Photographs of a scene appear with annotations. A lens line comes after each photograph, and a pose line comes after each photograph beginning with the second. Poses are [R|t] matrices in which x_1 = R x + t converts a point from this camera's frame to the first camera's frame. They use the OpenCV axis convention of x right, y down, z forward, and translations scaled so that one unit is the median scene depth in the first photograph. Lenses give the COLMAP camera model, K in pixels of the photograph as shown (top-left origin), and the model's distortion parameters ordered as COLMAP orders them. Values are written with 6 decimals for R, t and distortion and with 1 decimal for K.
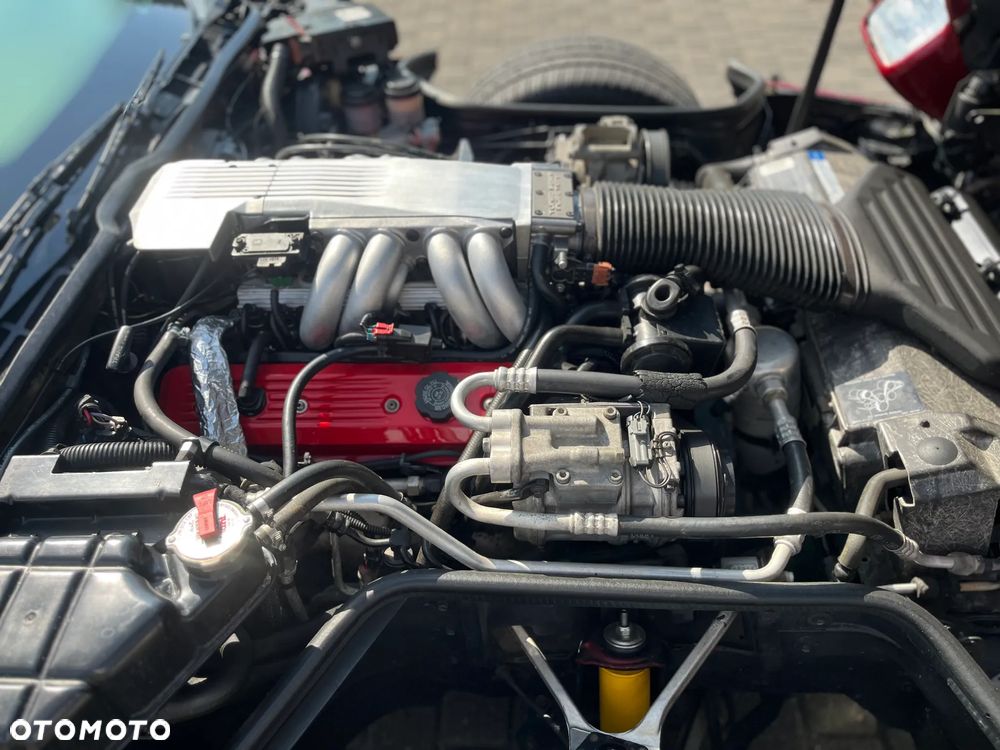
lens RADIAL K [[760.9, 0, 512.5], [0, 760.9, 369.3], [0, 0, 1]] dist [0.071531, -0.099085]
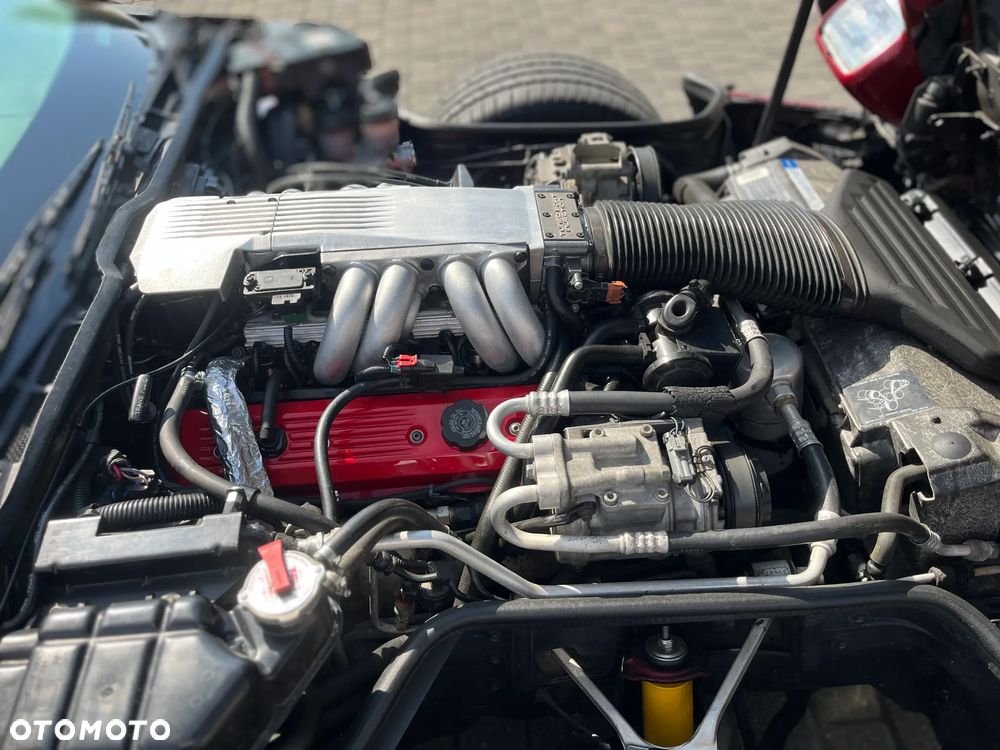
lens RADIAL K [[759.0, 0, 502.1], [0, 759.0, 374.5], [0, 0, 1]] dist [0.071732, -0.097423]
pose [[0.994959, -0.062514, 0.078407, -0.121715], [0.062780, 0.998027, -0.000931, -0.025579], [-0.078195, 0.005848, 0.996921, 0.005918]]
